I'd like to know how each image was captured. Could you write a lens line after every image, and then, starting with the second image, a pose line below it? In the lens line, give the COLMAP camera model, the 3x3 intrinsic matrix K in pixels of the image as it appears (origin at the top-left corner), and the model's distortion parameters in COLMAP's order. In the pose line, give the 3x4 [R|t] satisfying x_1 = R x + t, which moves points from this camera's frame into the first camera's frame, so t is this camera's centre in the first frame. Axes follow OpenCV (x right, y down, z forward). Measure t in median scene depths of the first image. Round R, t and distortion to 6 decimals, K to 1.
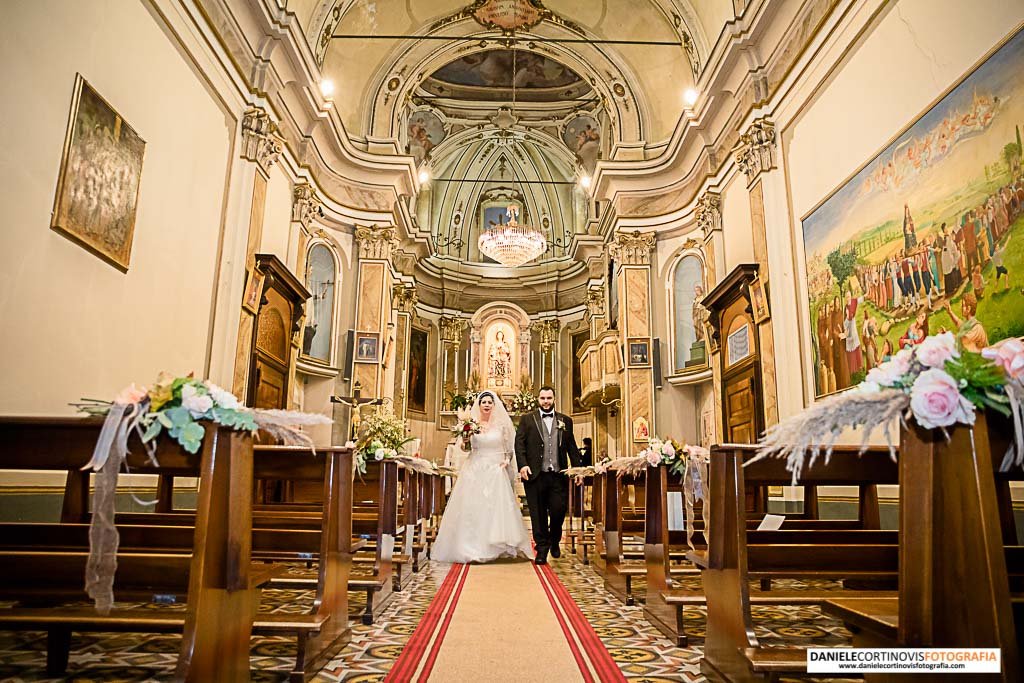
lens RADIAL K [[708.1, 0, 505.0], [0, 708.1, 344.1], [0, 0, 1]] dist [-0.021288, -0.001827]
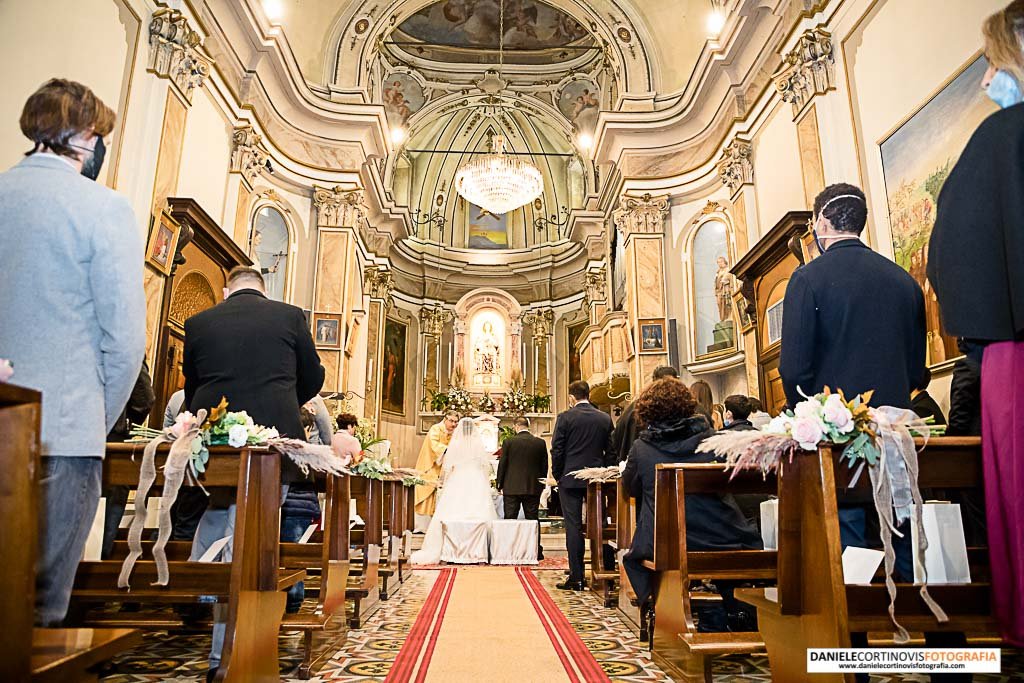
lens RADIAL K [[689.0, 0, 514.0], [0, 689.0, 345.0], [0, 0, 1]] dist [-0.015073, 0.001820]
pose [[0.999595, -0.003439, 0.028237, 0.002275], [0.003993, 0.999801, -0.019563, 0.038429], [-0.028164, 0.019667, 0.999410, 0.189433]]
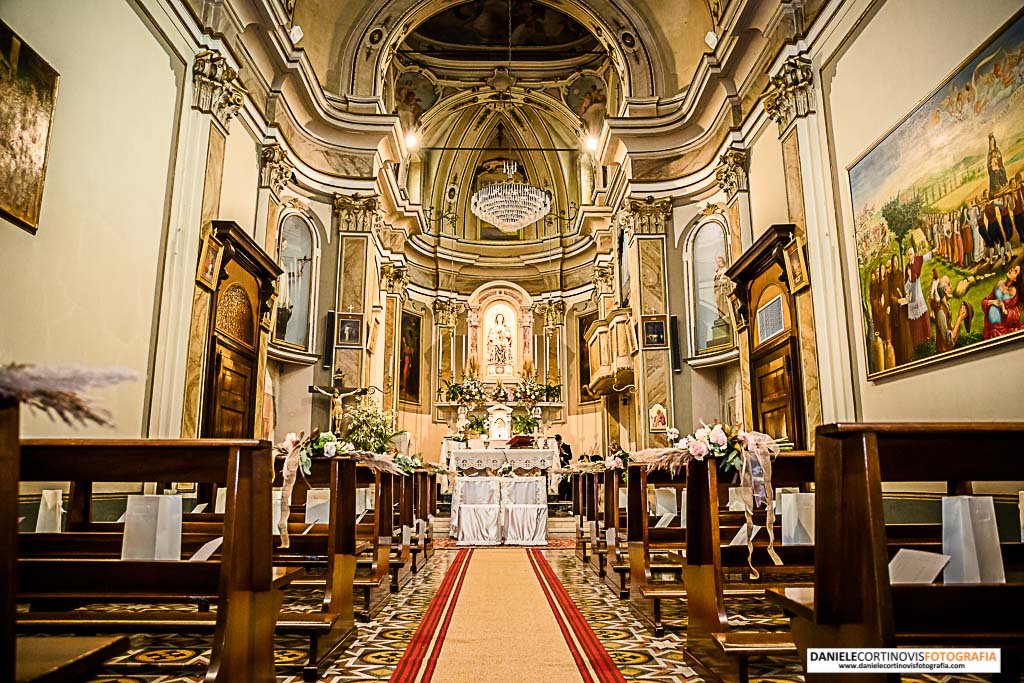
lens RADIAL K [[727.5, 0, 512.0], [0, 727.5, 341.5], [0, 0, 1]] dist [-0.006741, 0.002584]
pose [[0.999892, -0.013853, 0.004839, 0.005070], [0.013814, 0.999873, 0.007946, 0.013980], [-0.004949, -0.007879, 0.999957, 0.084416]]
